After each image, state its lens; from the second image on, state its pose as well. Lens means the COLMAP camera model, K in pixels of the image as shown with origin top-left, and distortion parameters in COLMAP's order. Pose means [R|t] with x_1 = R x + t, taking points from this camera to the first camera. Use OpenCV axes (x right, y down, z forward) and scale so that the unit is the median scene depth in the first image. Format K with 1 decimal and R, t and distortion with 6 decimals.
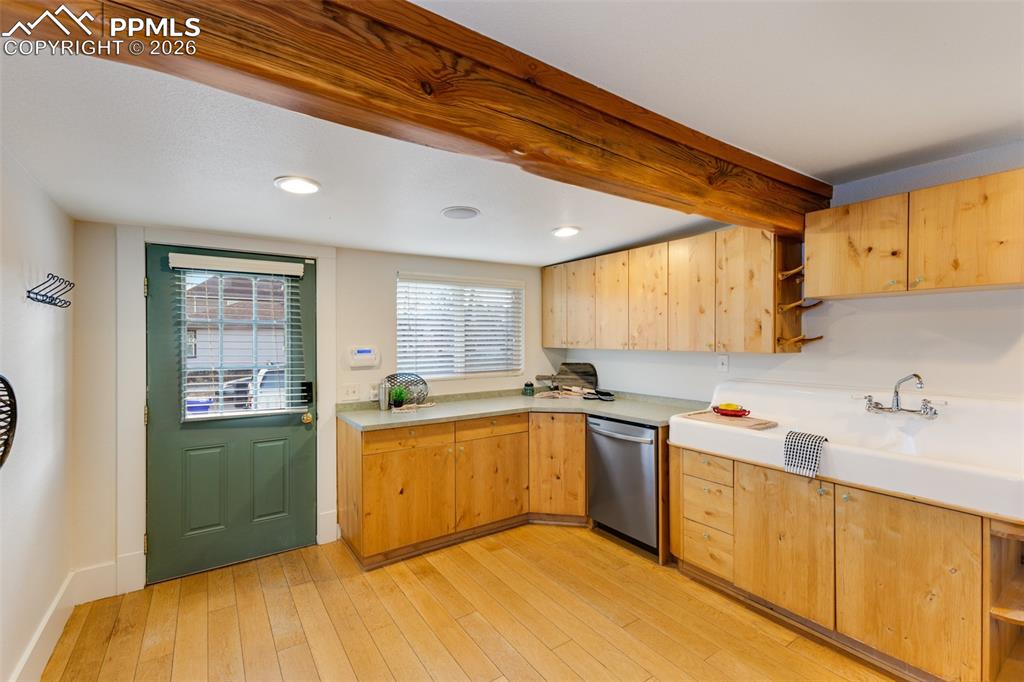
lens RADIAL K [[450.0, 0, 518.3], [0, 450.0, 343.0], [0, 0, 1]] dist [0.011624, -0.000280]
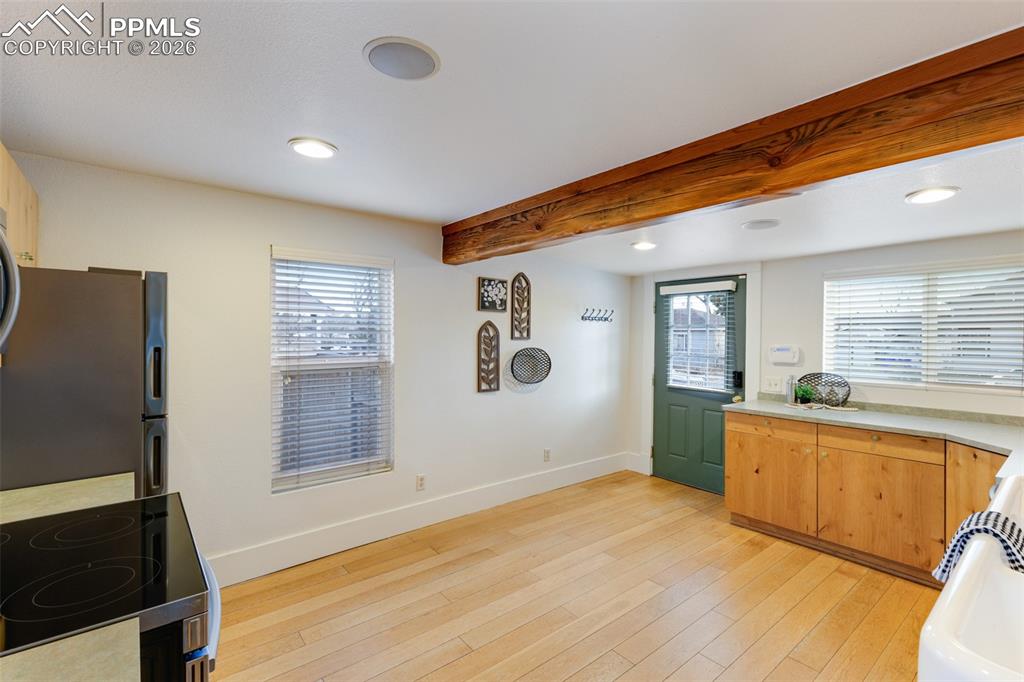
lens RADIAL K [[450.0, 0, 519.3], [0, 450.0, 338.3], [0, 0, 1]] dist [0.011624, -0.000280]
pose [[0.106656, 0.009552, -0.994250, 0.870464], [-0.017315, 0.999820, 0.007748, -0.008158], [0.994145, 0.016389, 0.106803, 0.284437]]
